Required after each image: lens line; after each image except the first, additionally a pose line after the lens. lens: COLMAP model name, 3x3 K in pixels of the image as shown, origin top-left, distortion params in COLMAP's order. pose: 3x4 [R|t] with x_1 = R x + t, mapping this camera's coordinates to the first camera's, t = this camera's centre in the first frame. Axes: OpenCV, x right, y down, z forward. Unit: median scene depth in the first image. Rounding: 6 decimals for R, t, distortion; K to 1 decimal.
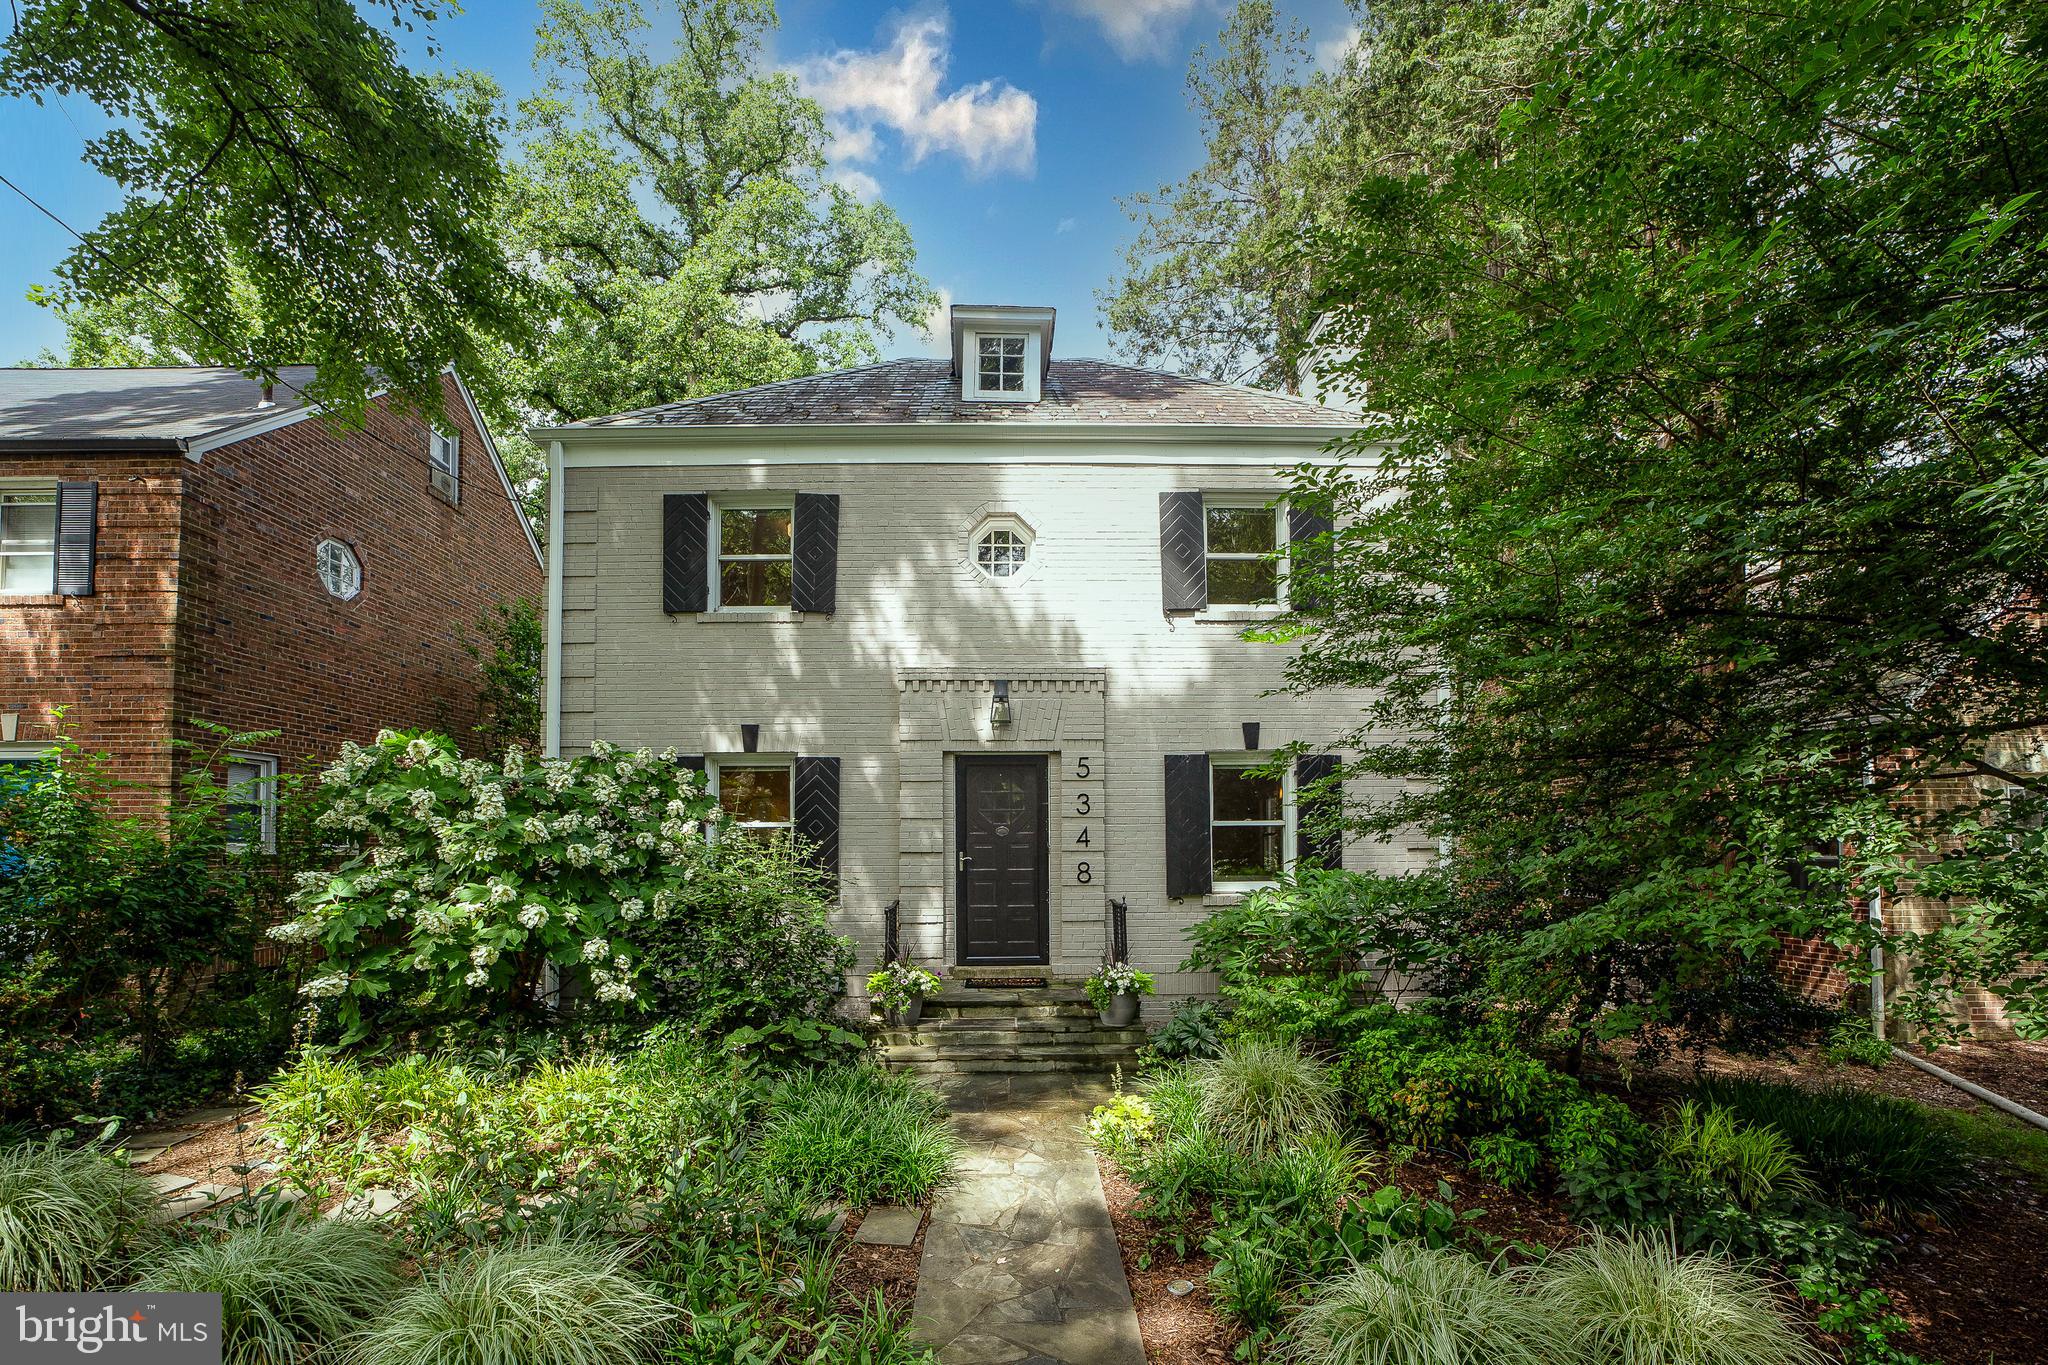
lens RADIAL K [[819.0, 0, 1024.3], [0, 819.0, 726.3], [0, 0, 1]] dist [-0.020162, 0.000234]
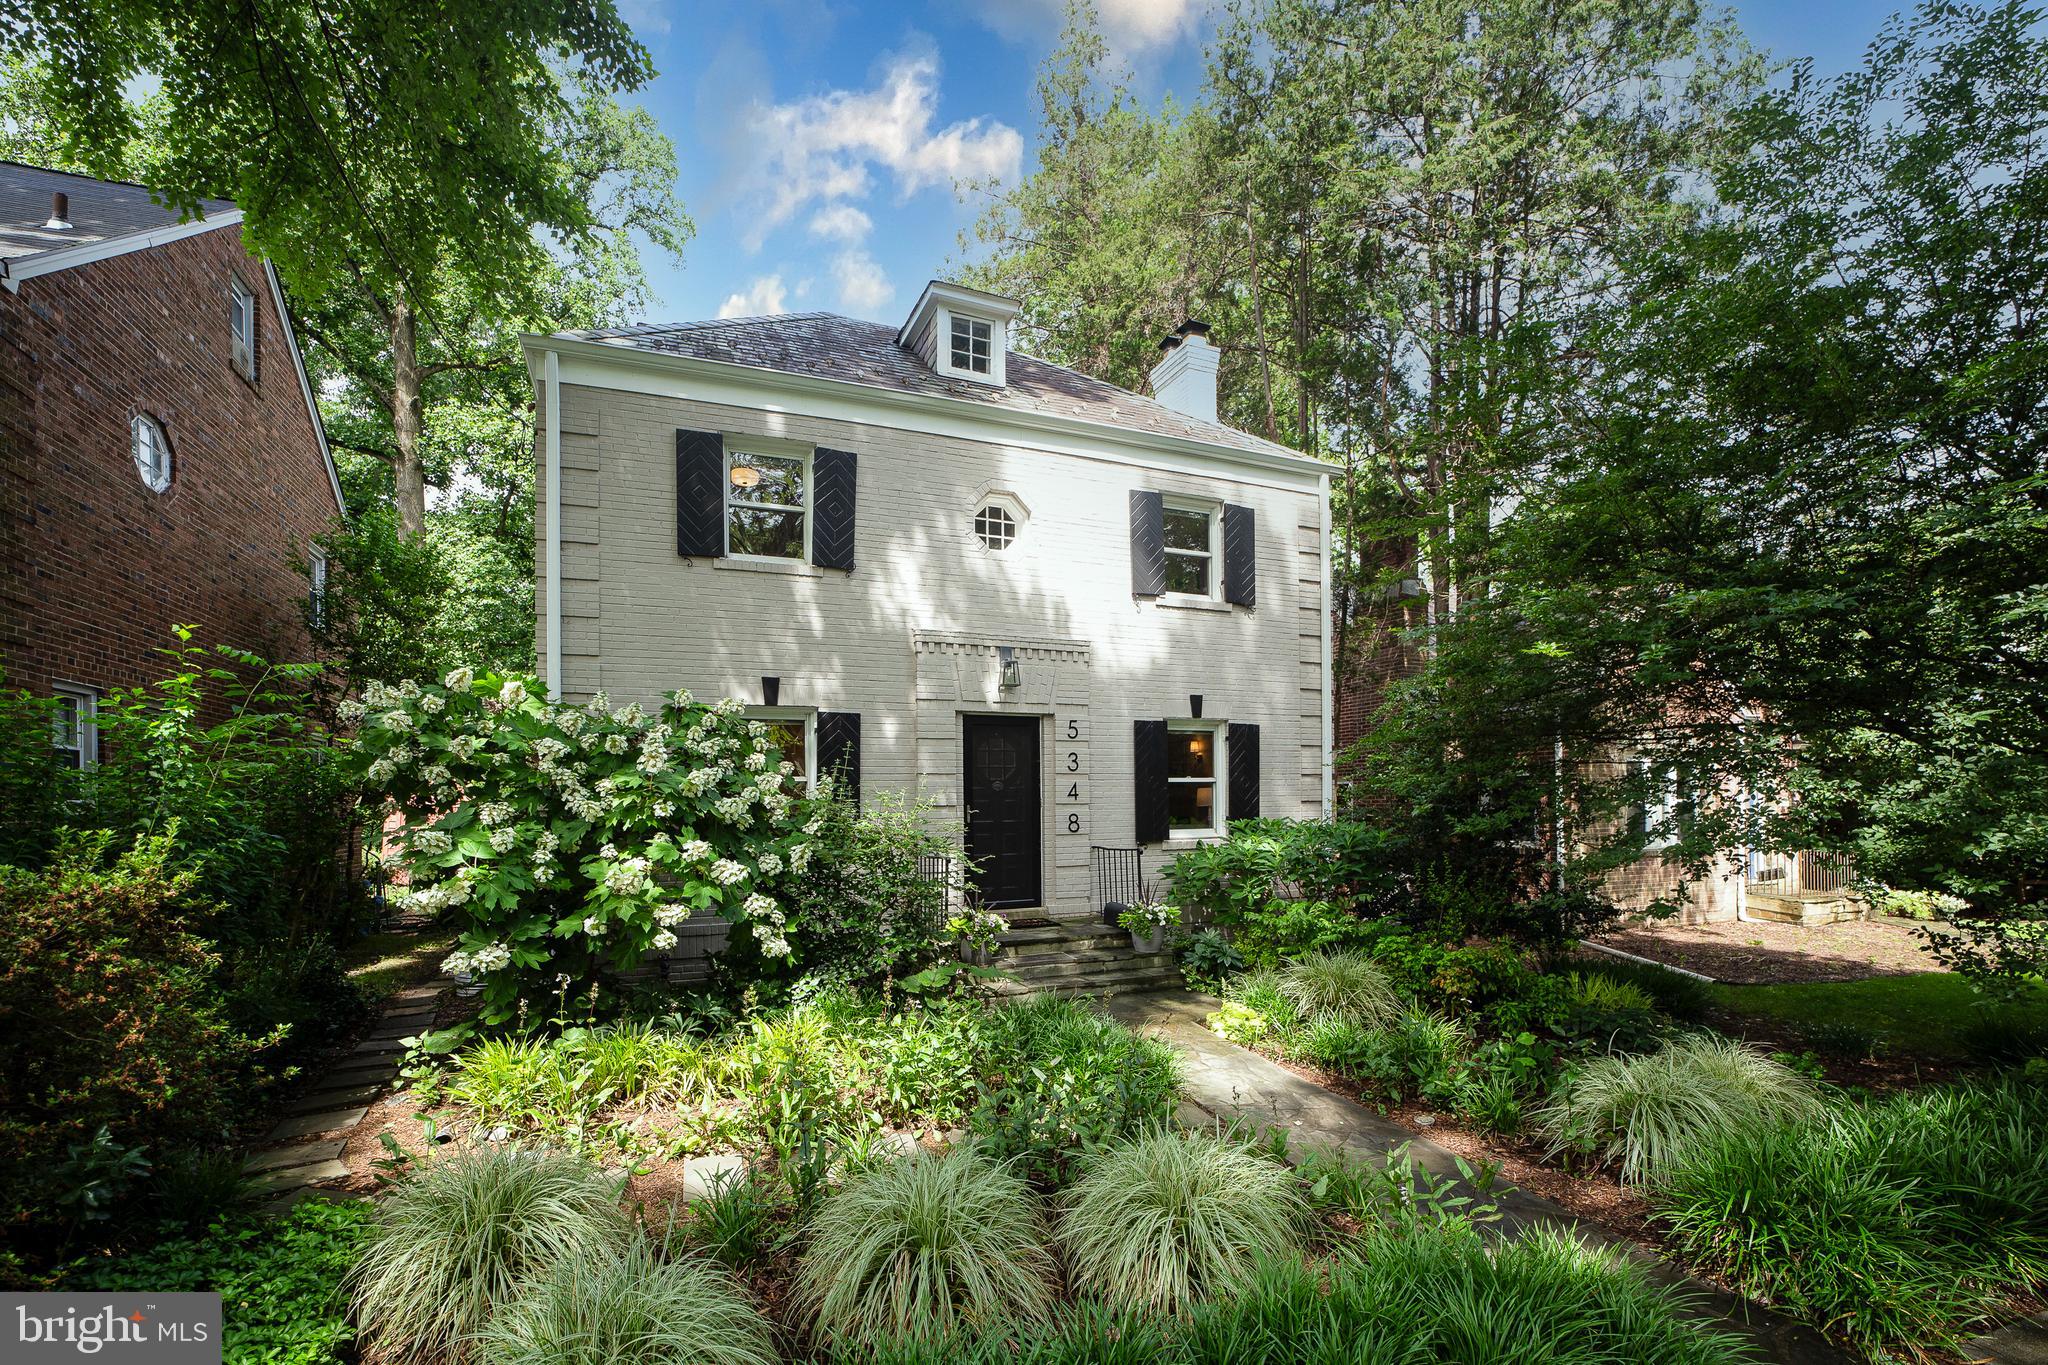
lens RADIAL K [[787.2, 0, 1033.9], [0, 787.2, 703.1], [0, 0, 1]] dist [-0.024090, 0.003920]
pose [[0.943494, 0.036236, 0.329402, -0.333503], [-0.042938, 0.998992, 0.013089, 0.002595], [-0.328596, -0.026493, 0.944099, 0.003547]]
